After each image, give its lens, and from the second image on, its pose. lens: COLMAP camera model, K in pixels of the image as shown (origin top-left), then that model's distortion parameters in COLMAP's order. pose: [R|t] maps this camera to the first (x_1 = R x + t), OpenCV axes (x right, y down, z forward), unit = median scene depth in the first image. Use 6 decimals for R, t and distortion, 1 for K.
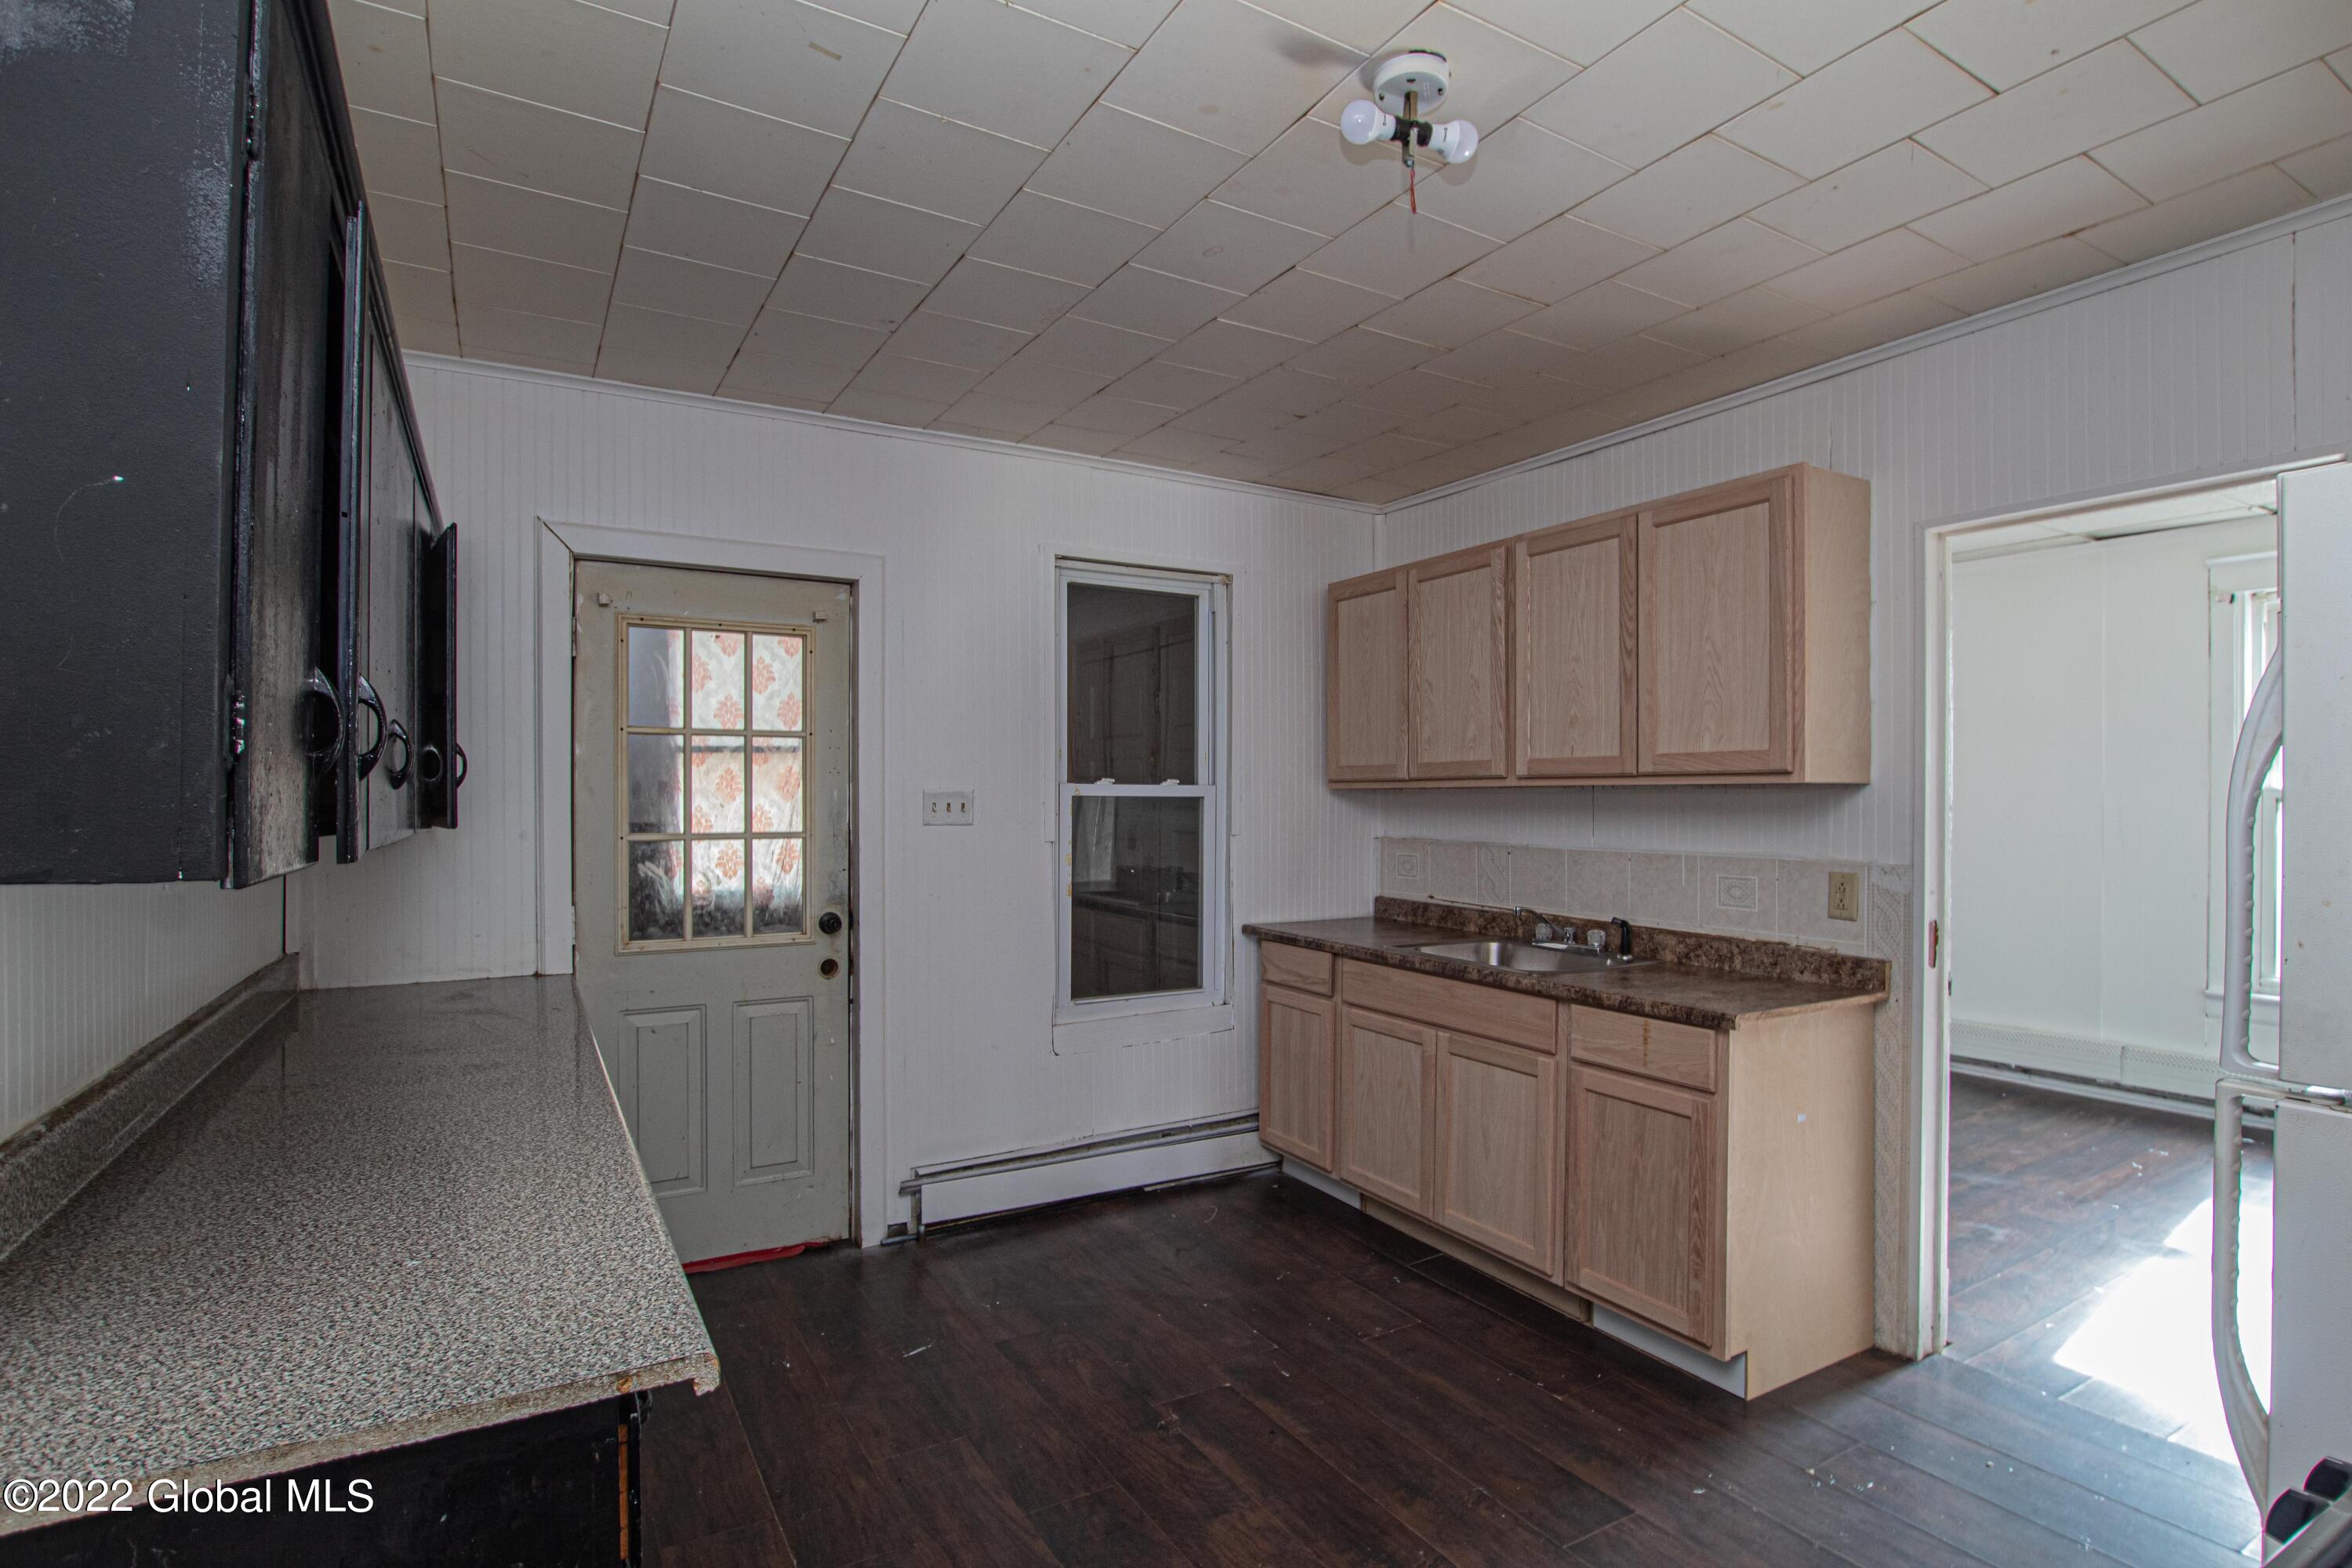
lens RADIAL K [[1159.2, 0, 1176.0], [0, 1159.2, 784.0], [0, 0, 1]] dist [-0.018139, 0.000806]
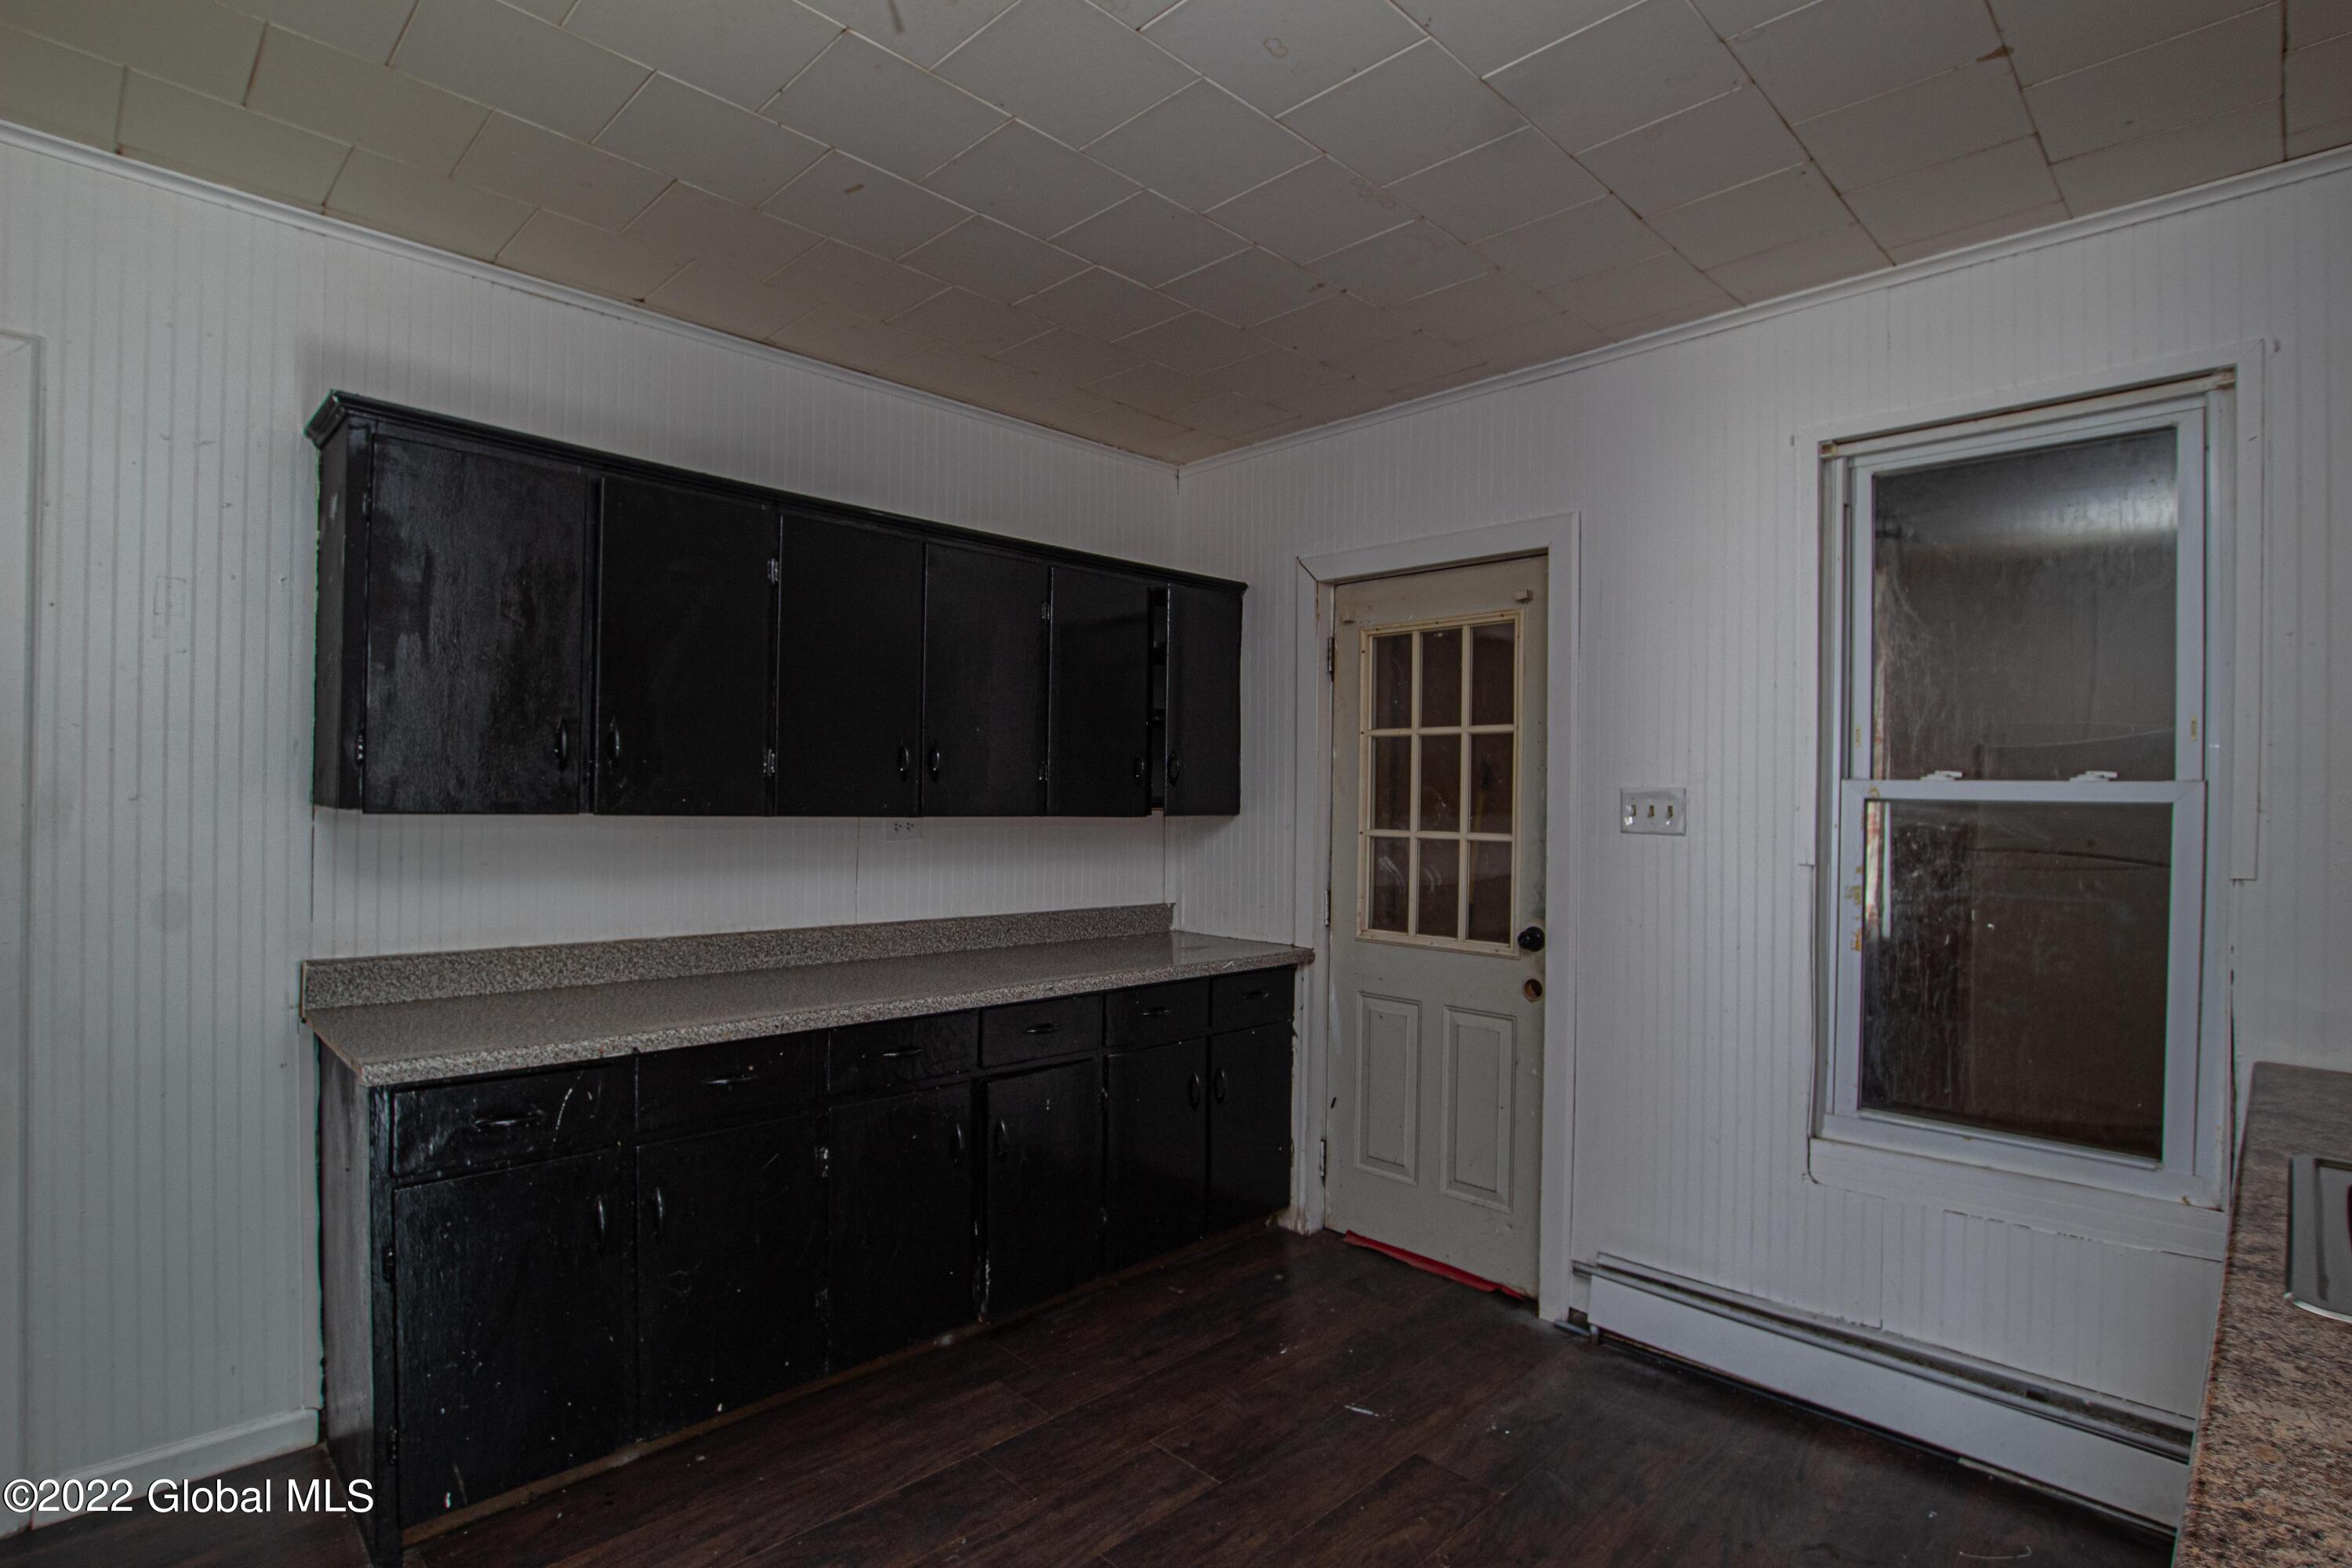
lens RADIAL K [[1159.2, 0, 1176.0], [0, 1159.2, 784.0], [0, 0, 1]] dist [-0.018139, 0.000806]
pose [[0.249340, -0.007573, -0.968386, 0.493913], [-0.001801, 0.999964, -0.008284, 0.008857], [0.968414, 0.003809, 0.249317, 0.511608]]
